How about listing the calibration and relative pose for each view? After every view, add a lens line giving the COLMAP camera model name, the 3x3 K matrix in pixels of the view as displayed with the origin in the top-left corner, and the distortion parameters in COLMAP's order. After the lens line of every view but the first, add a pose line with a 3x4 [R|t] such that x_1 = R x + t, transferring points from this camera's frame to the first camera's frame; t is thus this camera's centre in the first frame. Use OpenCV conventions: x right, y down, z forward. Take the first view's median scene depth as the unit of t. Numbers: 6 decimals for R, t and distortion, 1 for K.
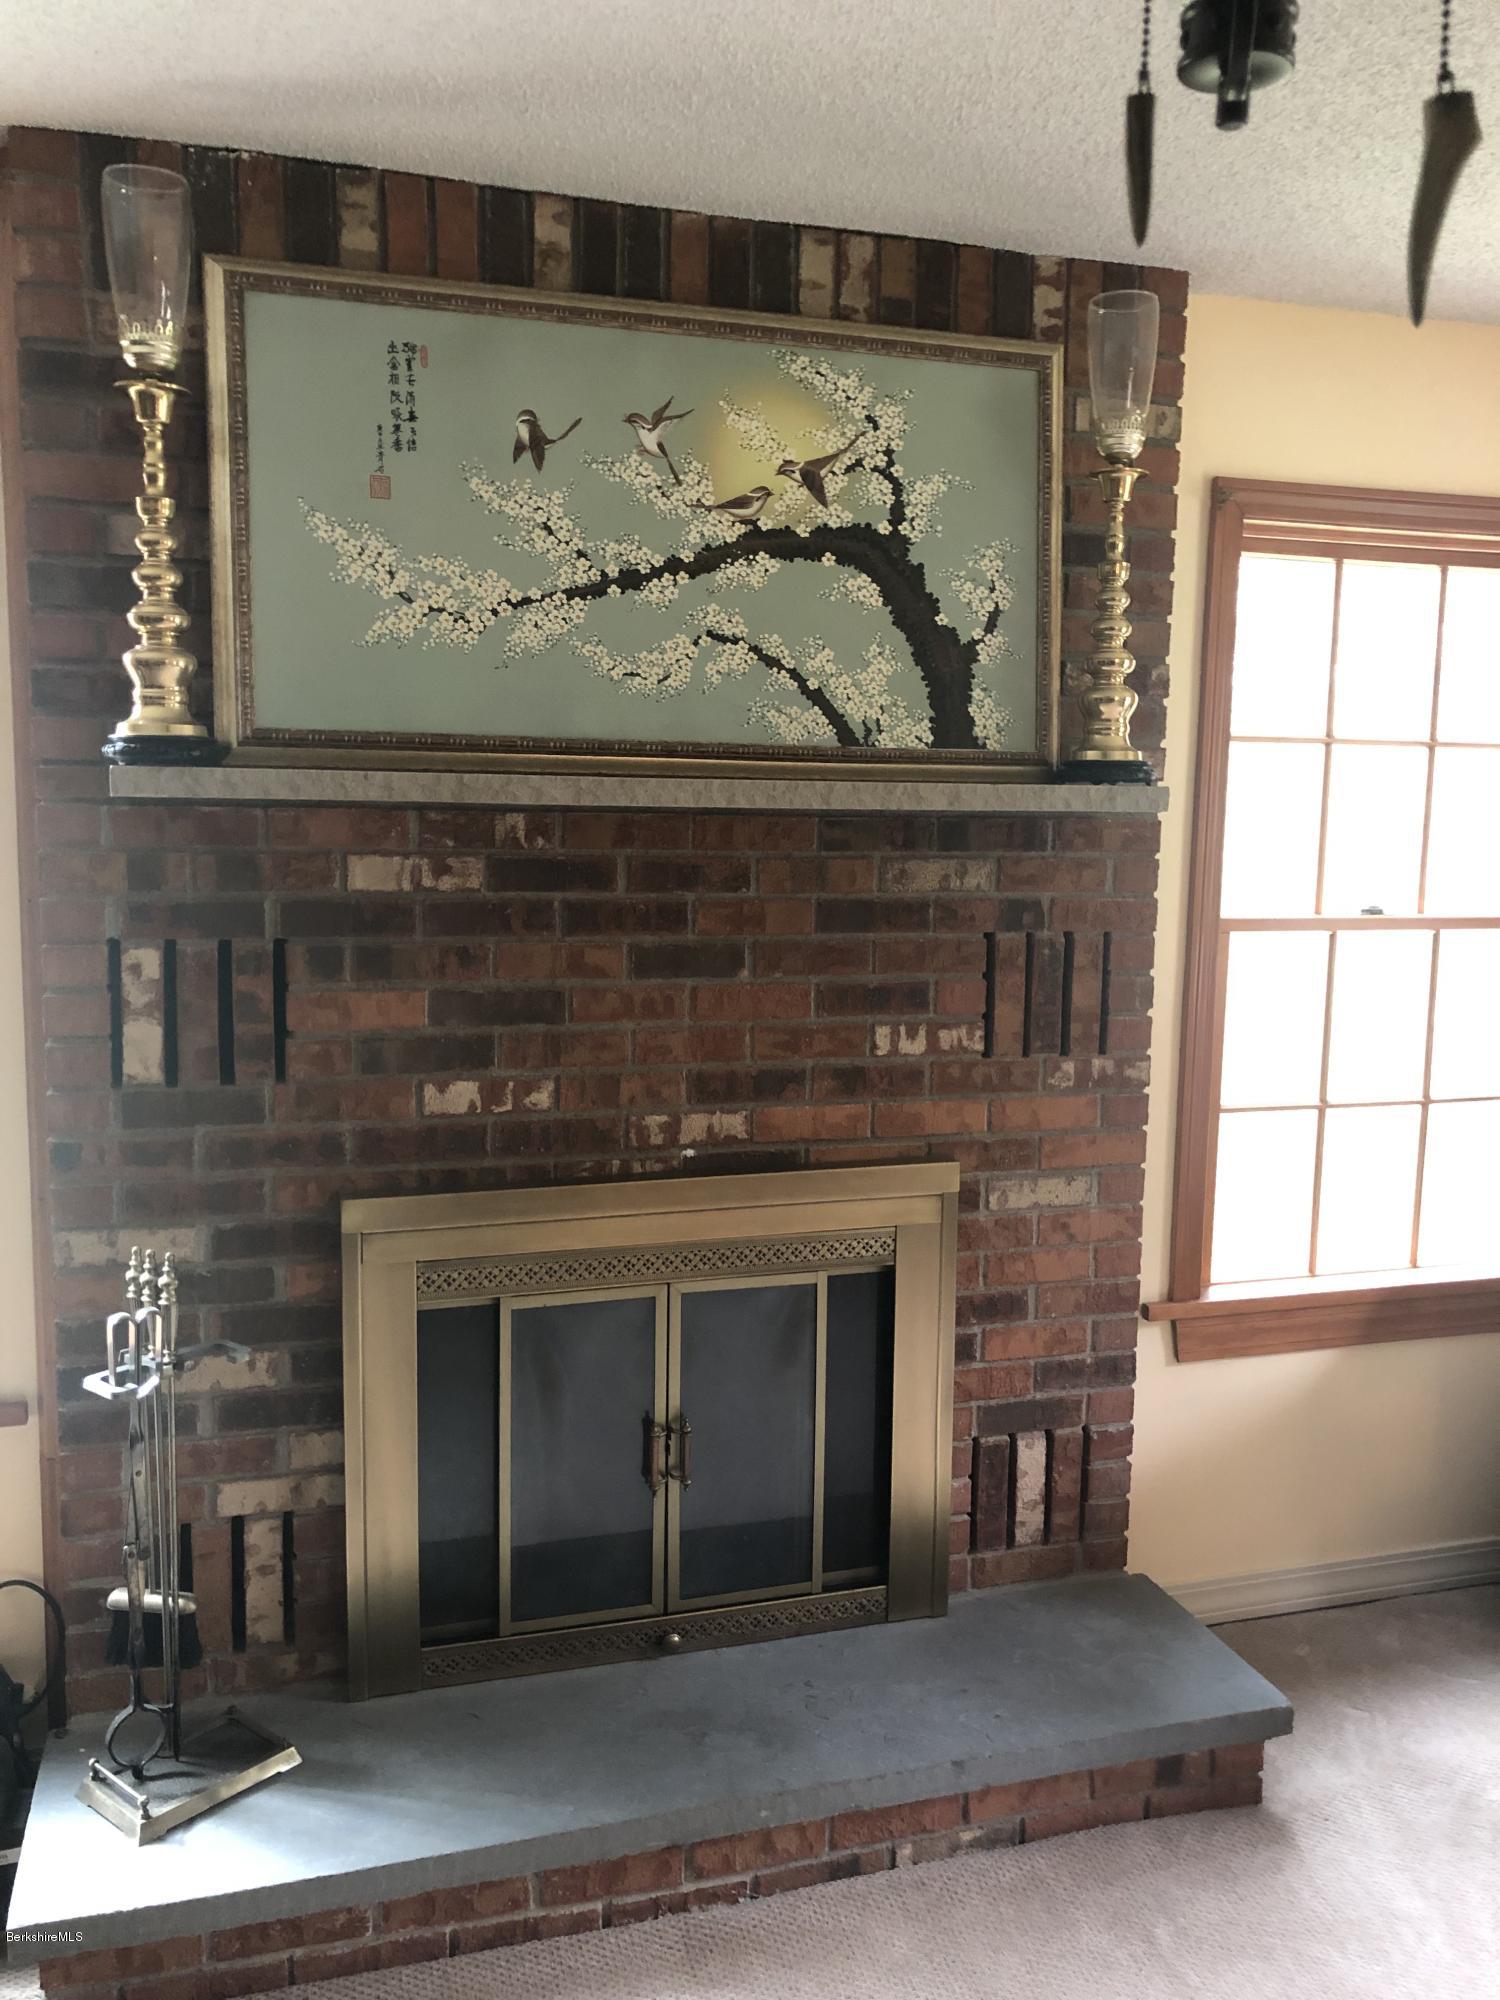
lens RADIAL K [[1644.4, 0, 750.2], [0, 1644.4, 991.7], [0, 0, 1]] dist [0.020825, -0.025400]
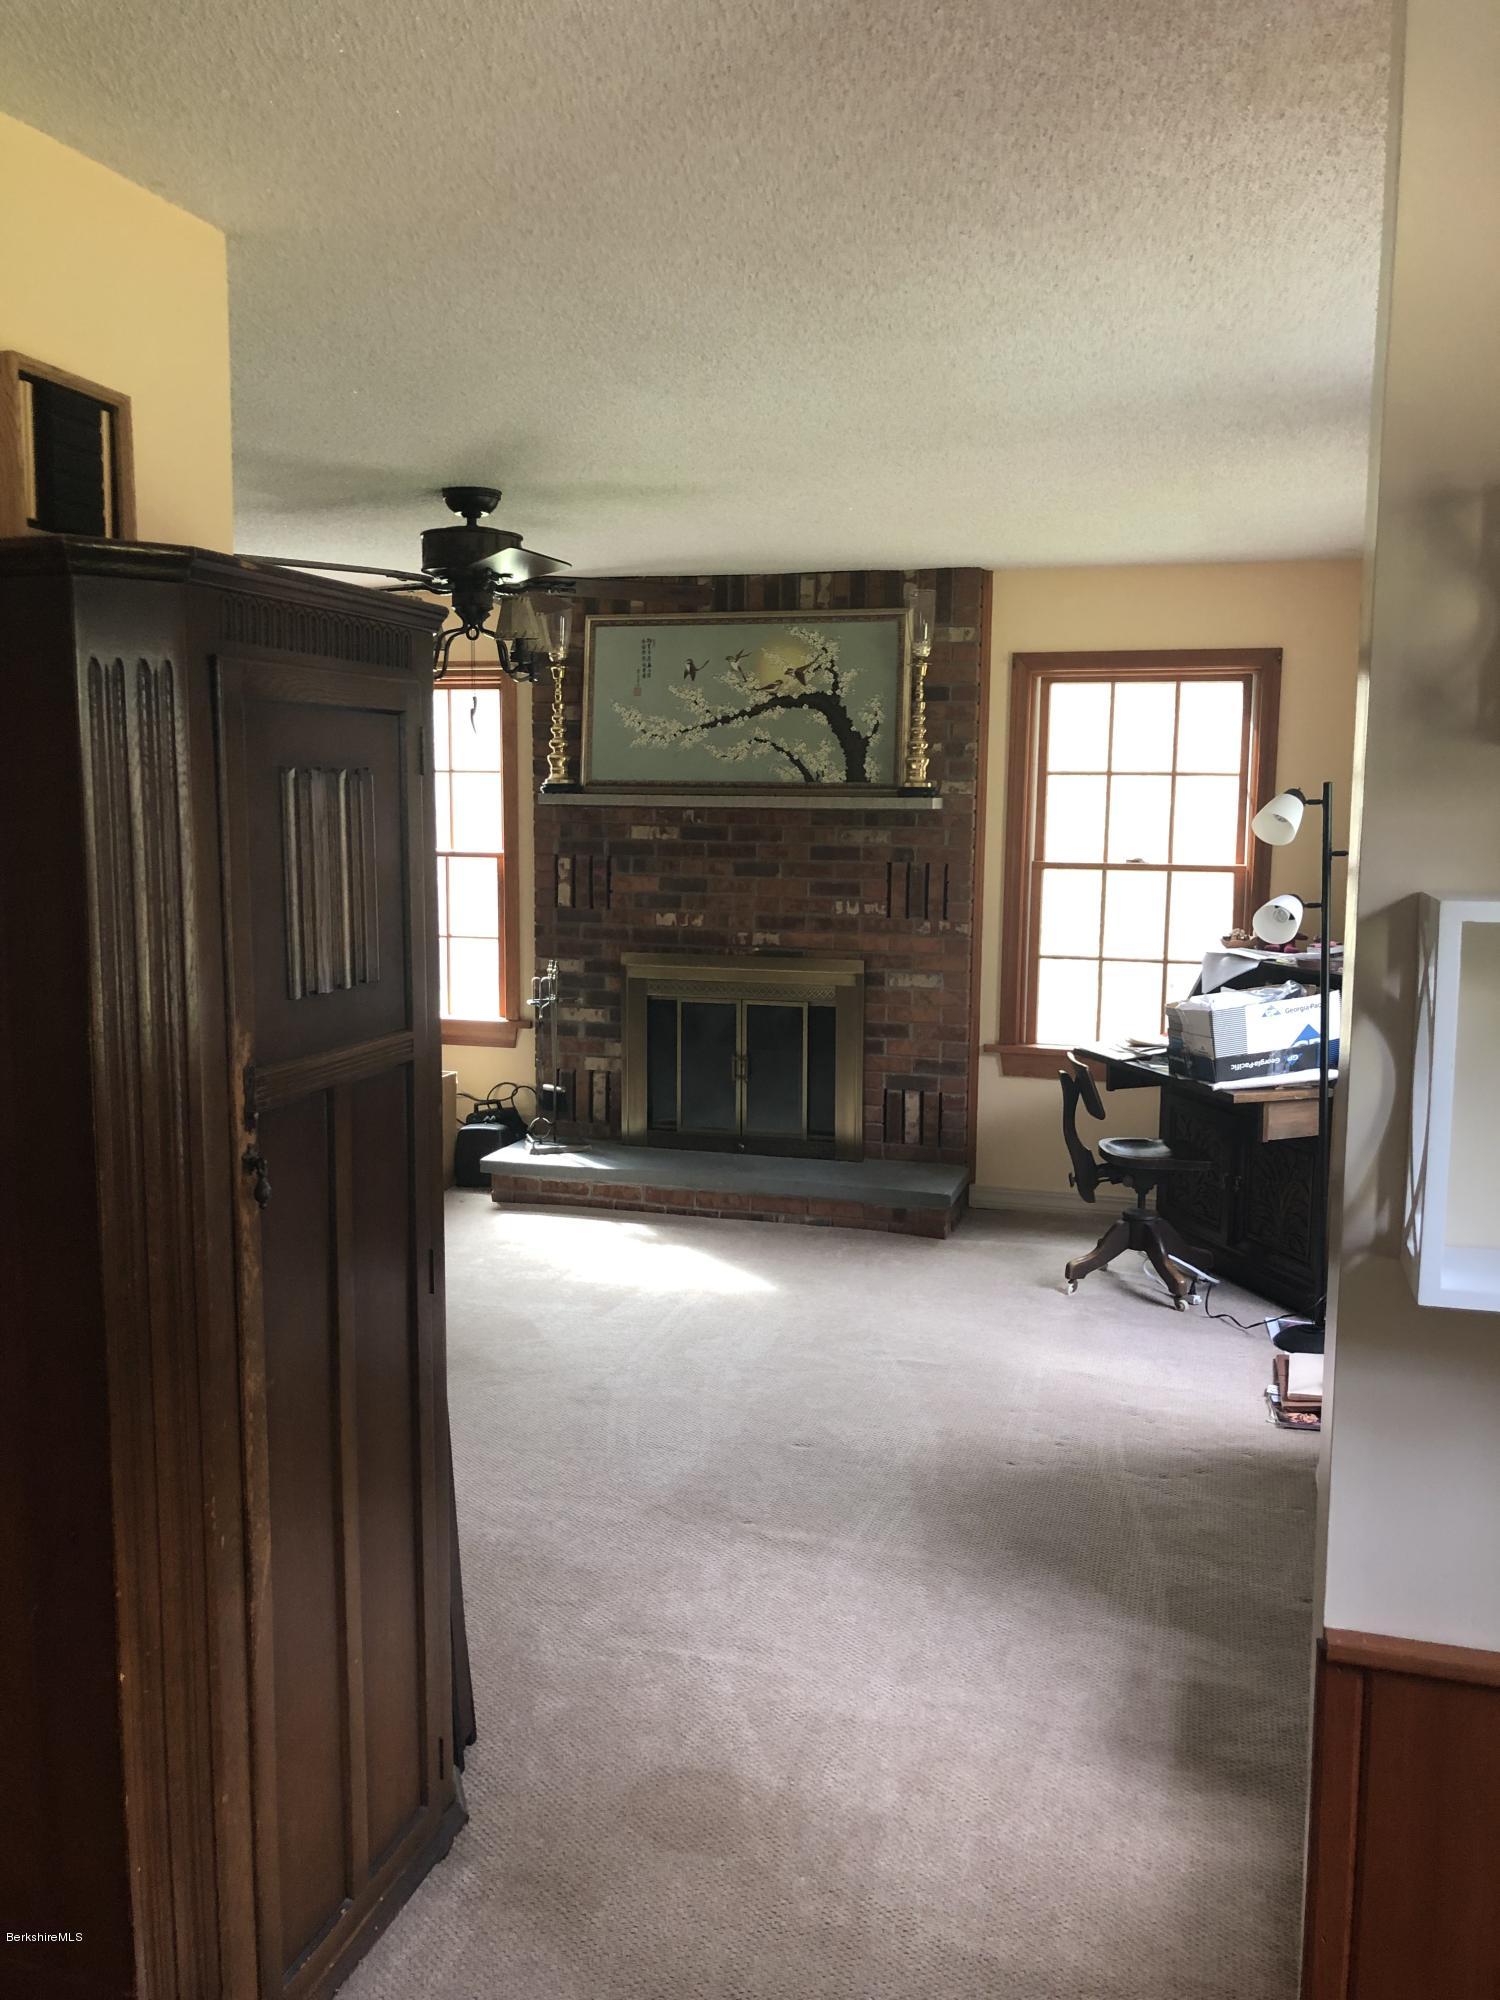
lens RADIAL K [[1644.4, 0, 751.5], [0, 1644.4, 1004.1], [0, 0, 1]] dist [0.020825, -0.025400]
pose [[0.835250, 0.062926, -0.546259, 1.353315], [-0.061503, 0.997888, 0.020911, 0.135025], [0.546421, 0.016131, 0.837356, -1.099359]]
